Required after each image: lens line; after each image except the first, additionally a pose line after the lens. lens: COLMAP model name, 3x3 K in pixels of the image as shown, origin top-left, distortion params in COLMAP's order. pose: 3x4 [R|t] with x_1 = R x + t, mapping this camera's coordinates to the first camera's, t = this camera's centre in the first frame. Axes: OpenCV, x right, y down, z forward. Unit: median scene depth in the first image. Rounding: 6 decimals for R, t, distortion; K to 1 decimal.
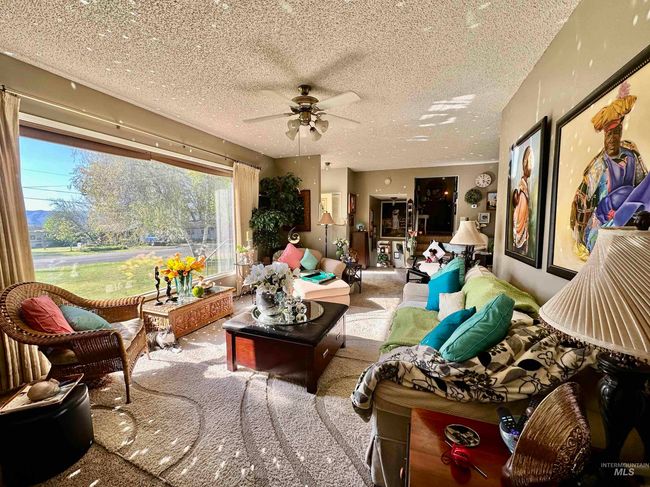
lens RADIAL K [[261.7, 0, 325.3], [0, 261.7, 244.6], [0, 0, 1]] dist [0.000392, 0.000037]
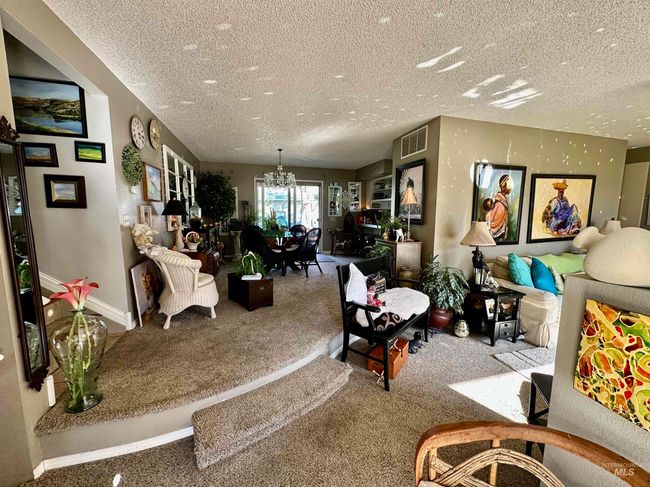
lens RADIAL K [[261.7, 0, 324.8], [0, 261.7, 243.3], [0, 0, 1]] dist [0.000392, 0.000037]
pose [[-0.602264, -0.096192, 0.792480, 0.122884], [0.071780, 0.982167, 0.173767, -0.314161], [-0.795063, 0.161538, -0.584619, 2.885869]]
